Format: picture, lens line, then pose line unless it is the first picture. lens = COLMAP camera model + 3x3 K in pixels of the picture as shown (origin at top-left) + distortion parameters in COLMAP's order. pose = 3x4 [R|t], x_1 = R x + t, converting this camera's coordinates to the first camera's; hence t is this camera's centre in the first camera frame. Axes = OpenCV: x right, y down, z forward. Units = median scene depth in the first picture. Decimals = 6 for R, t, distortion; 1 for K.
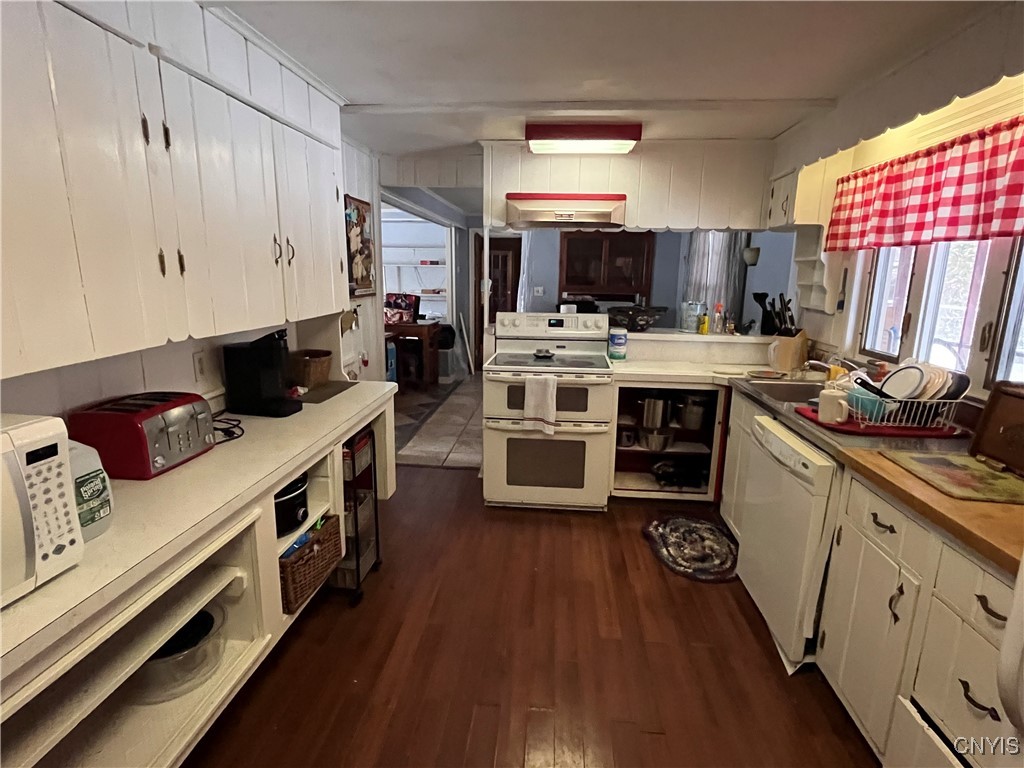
lens RADIAL K [[514.5, 0, 512.0], [0, 514.5, 384.0], [0, 0, 1]] dist [-0.000830, -0.000261]
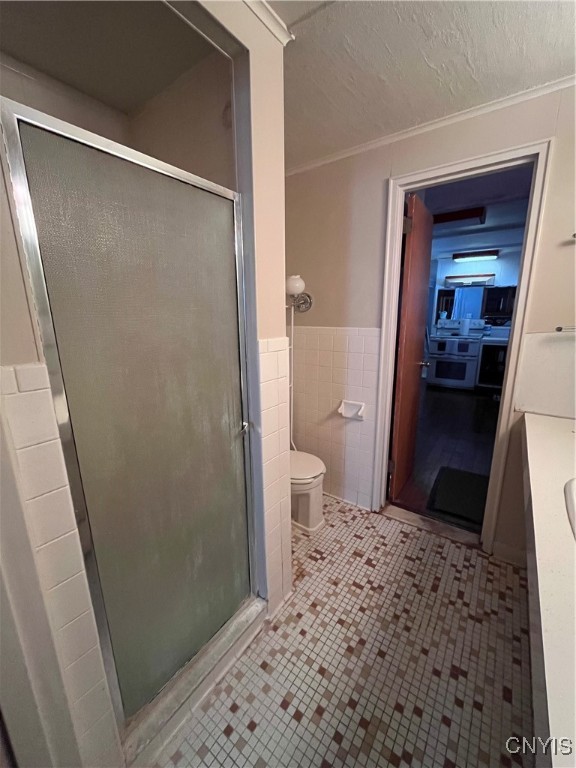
lens RADIAL K [[311.9, 0, 288.0], [0, 311.9, 384.0], [0, 0, 1]] dist [-0.005664, 0.000382]
pose [[0.866127, 0.091555, -0.491367, 0.141340], [-0.082664, 0.995781, 0.039831, 0.235866], [0.492941, 0.006119, 0.870041, -0.971522]]
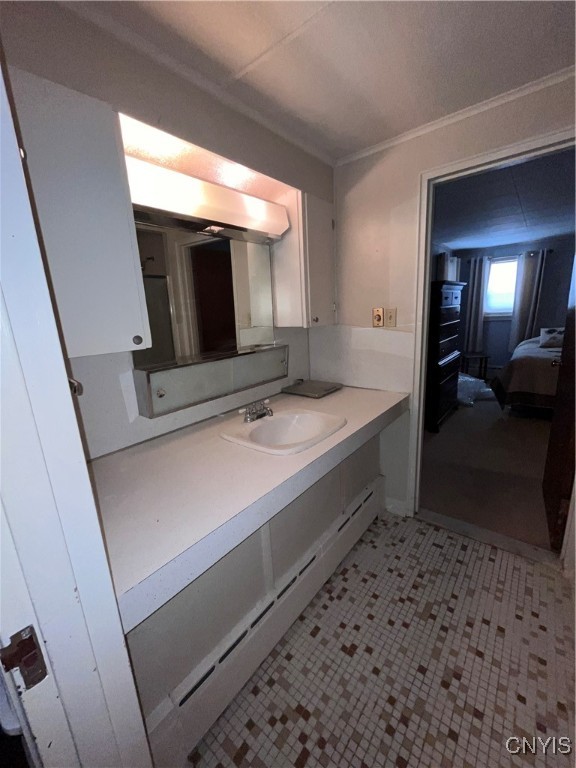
lens RADIAL K [[311.9, 0, 288.0], [0, 311.9, 384.0], [0, 0, 1]] dist [-0.005664, 0.000382]
pose [[-0.833327, -0.092772, 0.544940, 0.034624], [0.160195, 0.902982, 0.398699, 0.074926], [-0.529059, 0.419544, -0.737618, -0.285263]]
